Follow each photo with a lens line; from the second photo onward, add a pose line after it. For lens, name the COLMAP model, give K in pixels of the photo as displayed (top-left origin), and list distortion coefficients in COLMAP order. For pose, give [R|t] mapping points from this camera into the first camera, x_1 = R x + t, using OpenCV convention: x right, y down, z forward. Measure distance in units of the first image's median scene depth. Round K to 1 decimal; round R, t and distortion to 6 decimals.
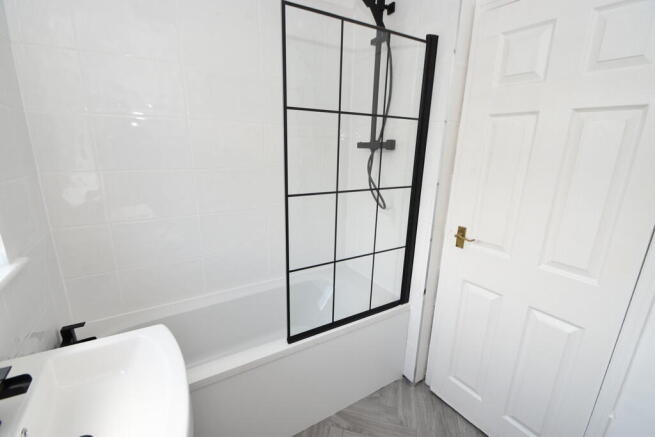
lens RADIAL K [[290.3, 0, 327.5], [0, 290.3, 218.5], [0, 0, 1]] dist [0.010717, -0.000176]
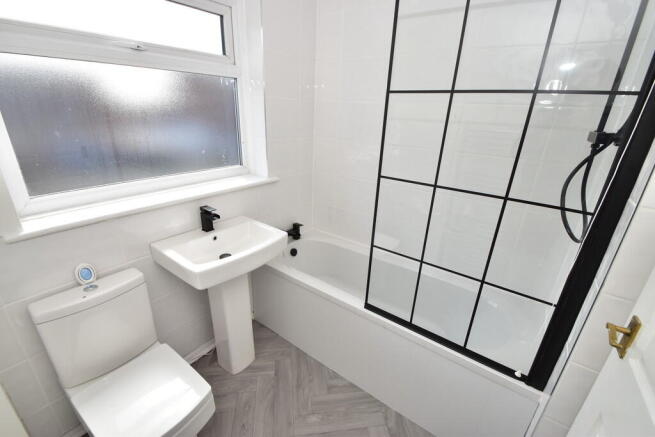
lens RADIAL K [[276.1, 0, 339.7], [0, 276.1, 220.9], [0, 0, 1]] dist [-0.000344, -0.000076]
pose [[0.424549, 0.319750, -0.847065, 0.575499], [-0.283236, 0.935511, 0.211179, -0.075962], [0.859963, 0.150264, 0.487735, 0.318960]]
